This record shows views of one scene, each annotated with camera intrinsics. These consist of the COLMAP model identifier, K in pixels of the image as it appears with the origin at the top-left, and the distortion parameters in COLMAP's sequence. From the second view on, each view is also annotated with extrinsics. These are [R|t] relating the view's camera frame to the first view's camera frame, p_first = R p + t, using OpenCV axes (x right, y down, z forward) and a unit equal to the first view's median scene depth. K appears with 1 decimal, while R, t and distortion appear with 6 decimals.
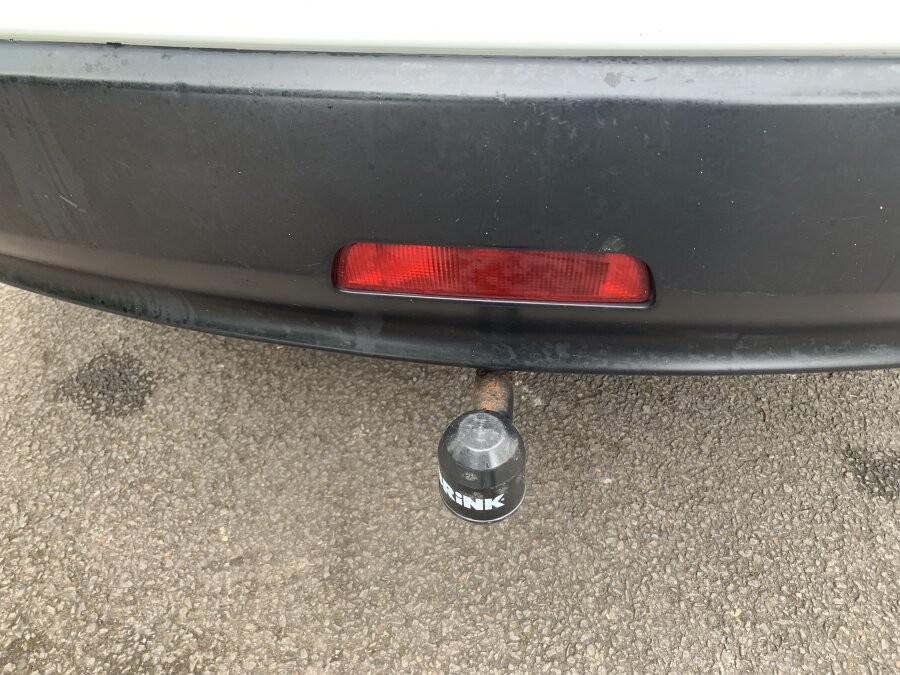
lens RADIAL K [[715.8, 0, 441.8], [0, 715.8, 337.5], [0, 0, 1]] dist [0.041244, -0.059514]
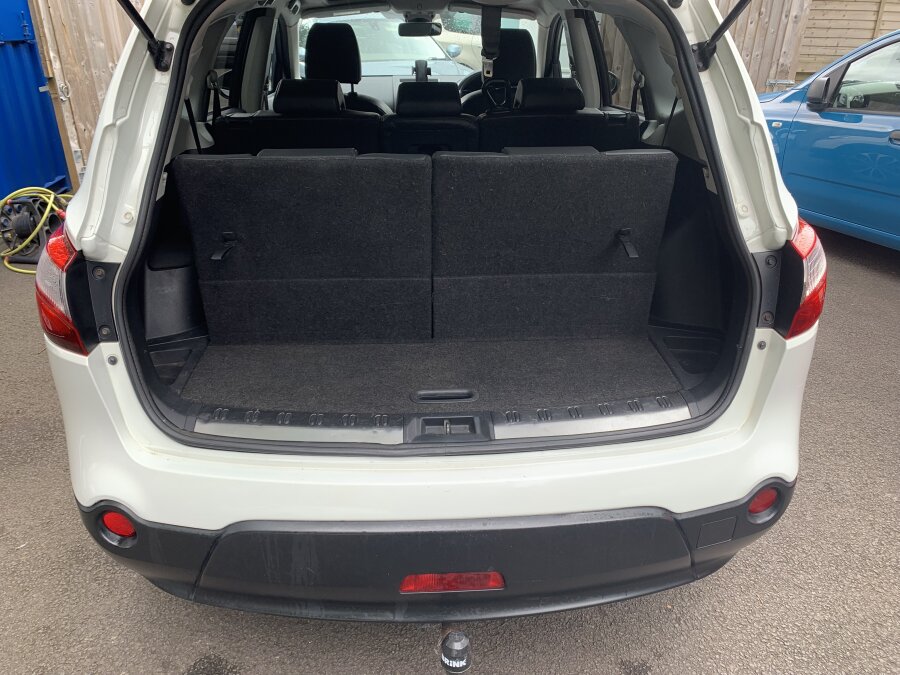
lens RADIAL K [[715.8, 0, 451.9], [0, 715.8, 343.5], [0, 0, 1]] dist [0.041244, -0.059514]
pose [[0.981608, -0.029671, 0.188590, -0.233914], [0.104261, 0.910840, -0.399374, 0.100833], [-0.159926, 0.411691, 0.897181, -1.043407]]
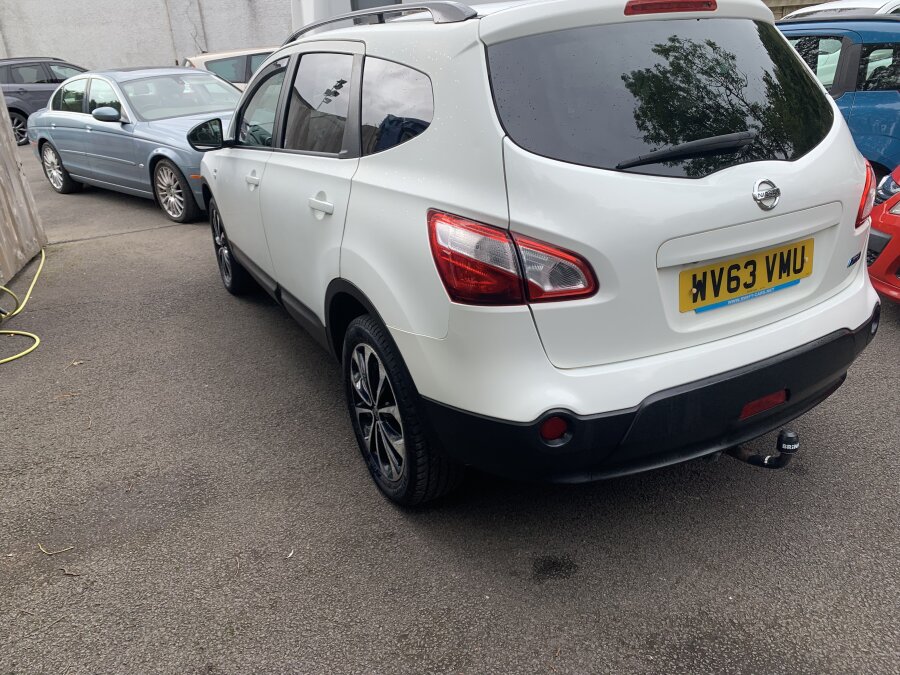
lens RADIAL K [[715.8, 0, 453.6], [0, 715.8, 333.7], [0, 0, 1]] dist [0.041244, -0.059514]
pose [[0.812590, -0.211527, 0.543096, -1.951956], [0.451359, 0.817921, -0.356764, 0.142706], [-0.368745, 0.535034, 0.760109, -0.980622]]
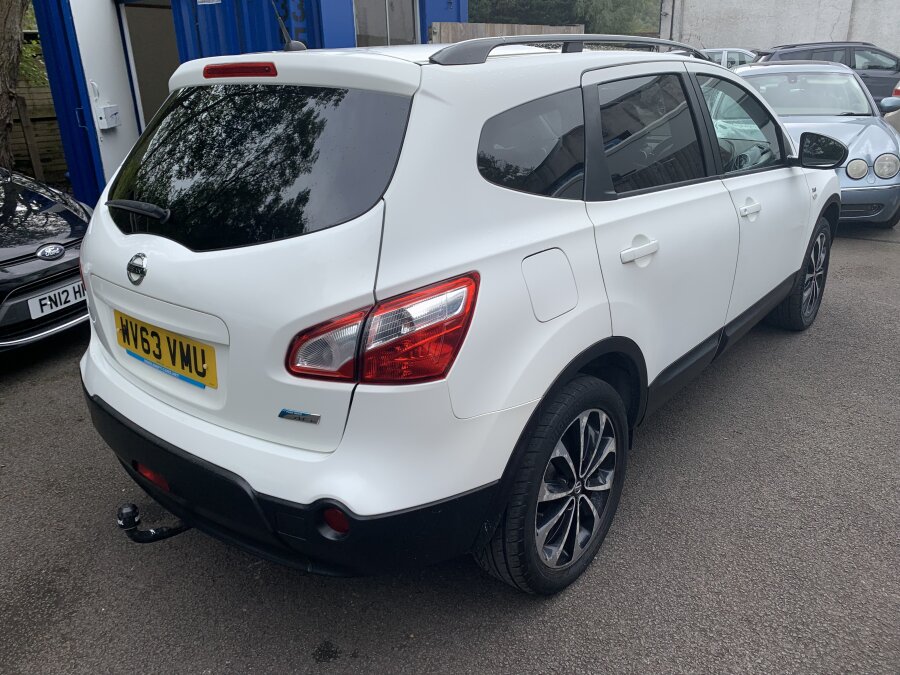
lens RADIAL K [[715.8, 0, 455.6], [0, 715.8, 335.2], [0, 0, 1]] dist [0.041244, -0.059514]
pose [[0.831802, 0.213741, -0.512270, 1.898574], [-0.425505, 0.838171, -0.341196, -0.055516], [0.356442, 0.501781, 0.788140, -1.134427]]
